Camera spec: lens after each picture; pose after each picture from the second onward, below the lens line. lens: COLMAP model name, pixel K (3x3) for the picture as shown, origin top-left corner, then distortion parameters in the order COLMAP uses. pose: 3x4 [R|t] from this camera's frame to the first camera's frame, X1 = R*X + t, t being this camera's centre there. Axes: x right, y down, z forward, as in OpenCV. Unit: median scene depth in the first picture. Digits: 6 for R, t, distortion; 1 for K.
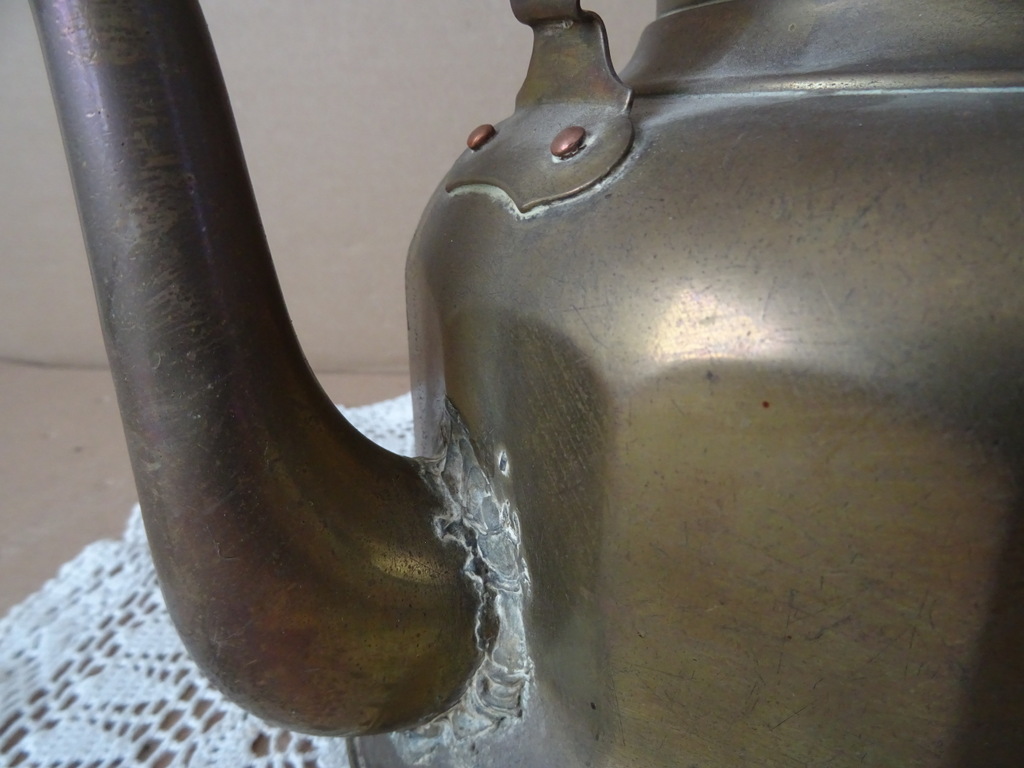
lens RADIAL K [[719.7, 0, 510.5], [0, 719.7, 380.3], [0, 0, 1]] dist [-0.006441, -0.020365]
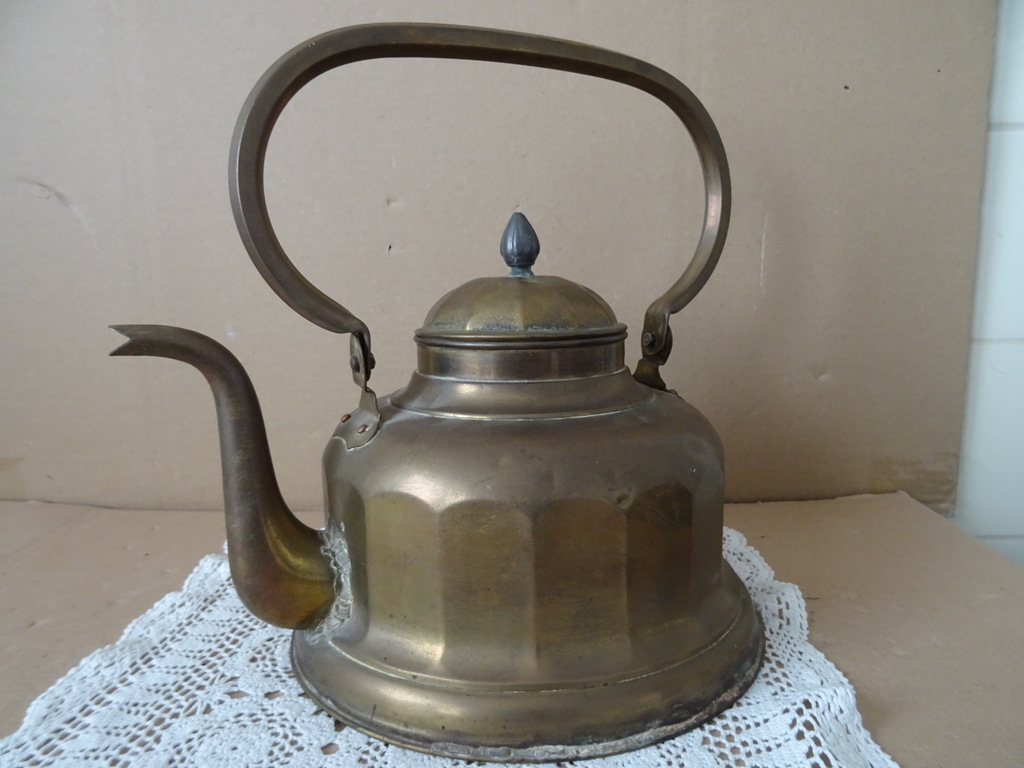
lens RADIAL K [[719.7, 0, 520.7], [0, 719.7, 375.8], [0, 0, 1]] dist [-0.006441, -0.020365]
pose [[0.999209, -0.008558, 0.038842, 0.448351], [0.016516, 0.977673, -0.209481, 0.096100], [-0.036182, 0.209957, 0.977041, -1.542299]]
